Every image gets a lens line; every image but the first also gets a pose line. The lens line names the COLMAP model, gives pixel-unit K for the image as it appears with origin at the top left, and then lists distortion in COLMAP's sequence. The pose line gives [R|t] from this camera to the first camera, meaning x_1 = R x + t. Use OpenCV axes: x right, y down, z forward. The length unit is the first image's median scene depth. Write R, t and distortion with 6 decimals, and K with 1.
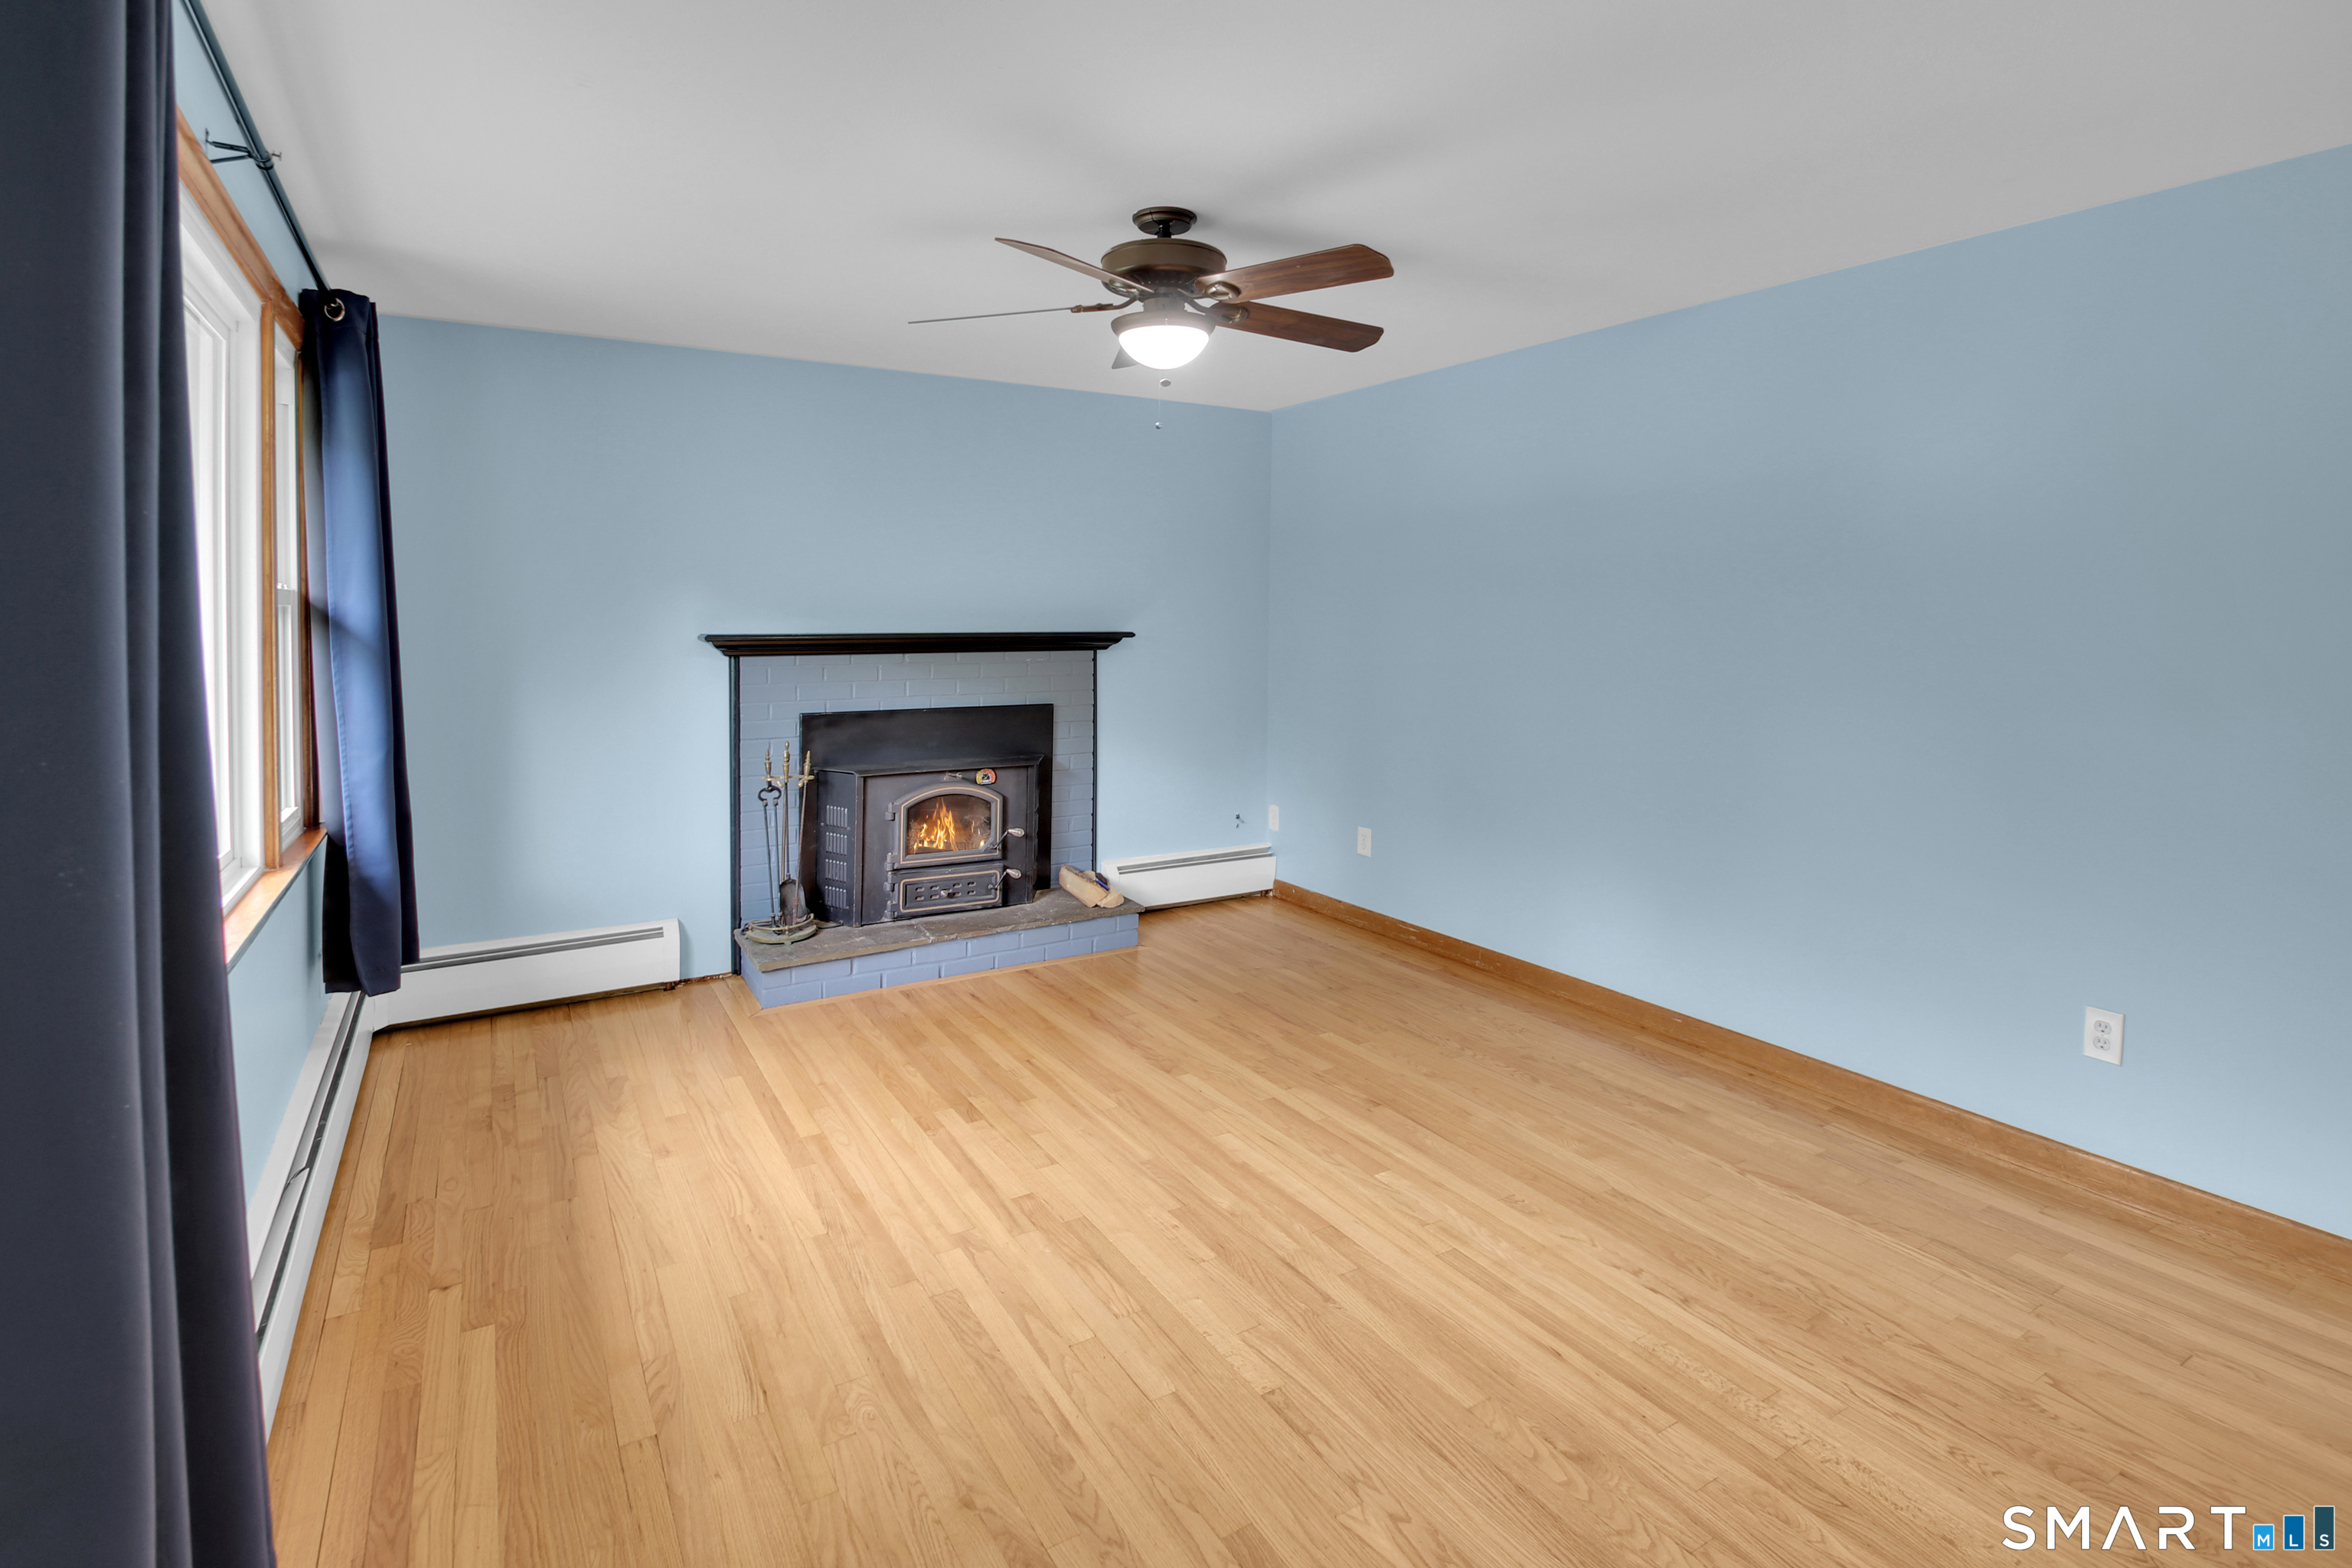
lens RADIAL K [[1158.2, 0, 1195.7], [0, 1158.2, 693.1], [0, 0, 1]] dist [0.022082, -0.019597]
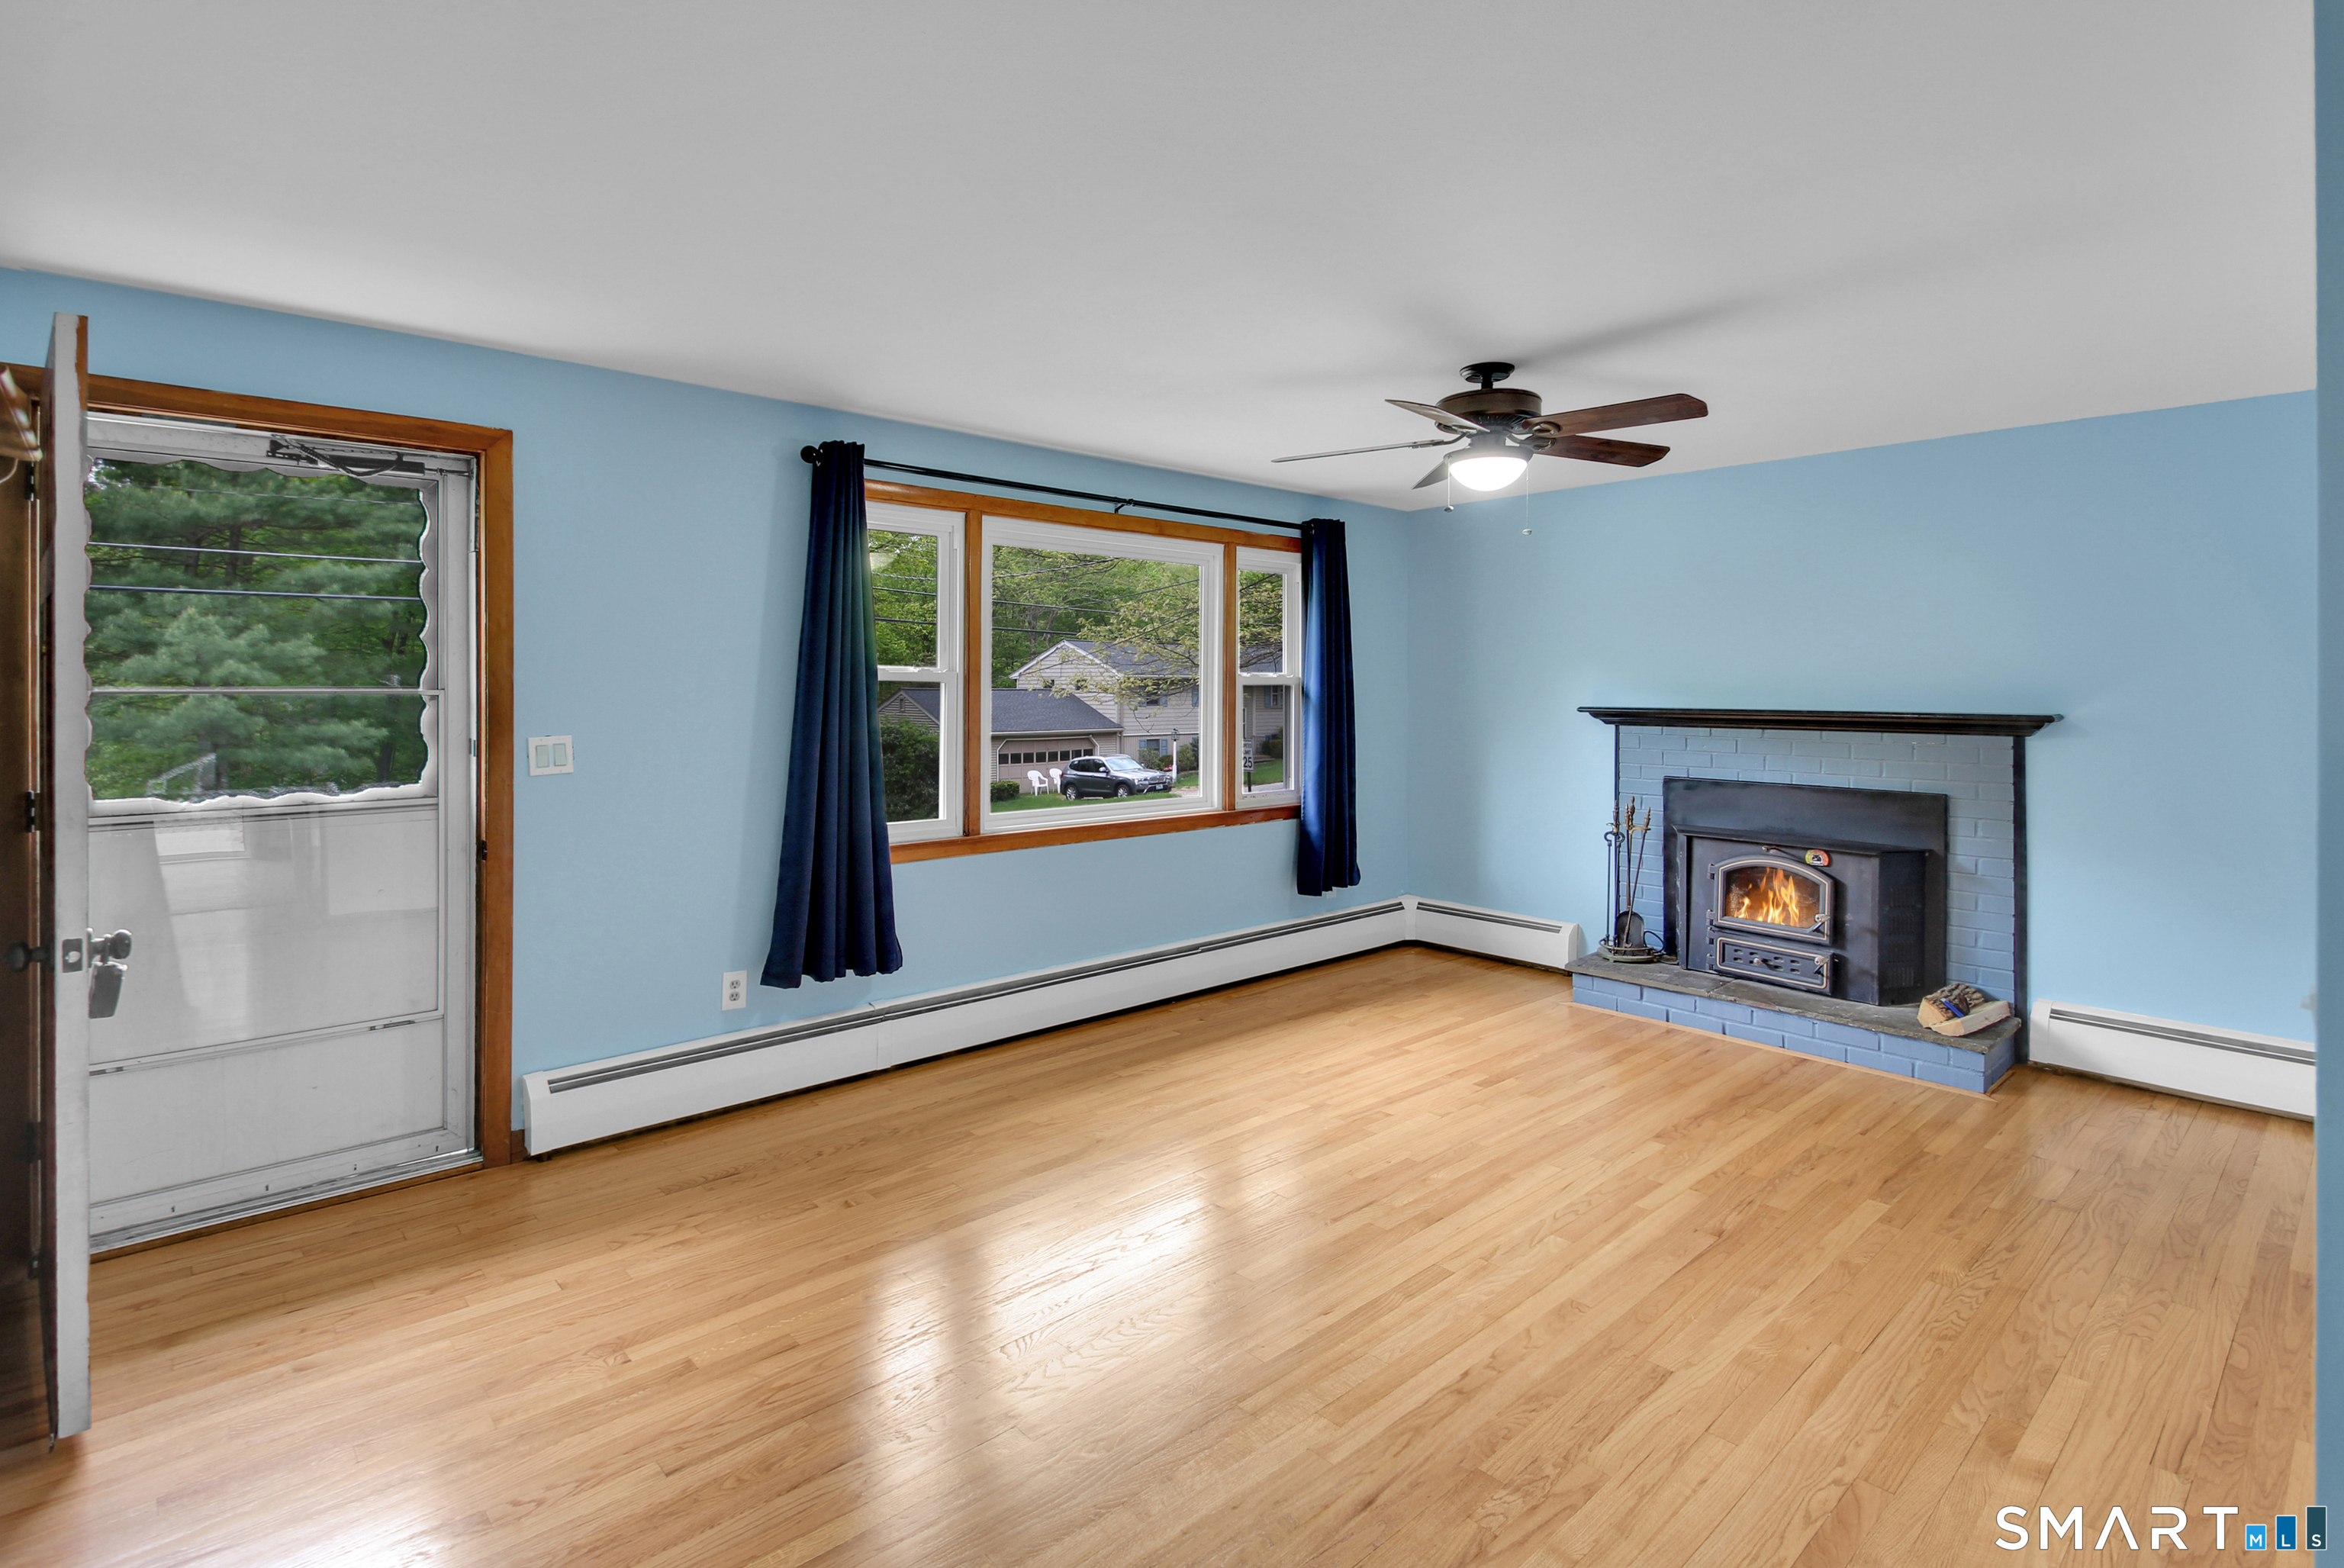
lens RADIAL K [[1154.3, 0, 1191.6], [0, 1154.3, 693.4], [0, 0, 1]] dist [0.022082, -0.019597]
pose [[0.195988, 0.005932, -0.980588, 0.974465], [-0.070813, 0.997457, -0.008119, -0.030762], [0.978046, 0.071030, 0.195910, 0.397778]]
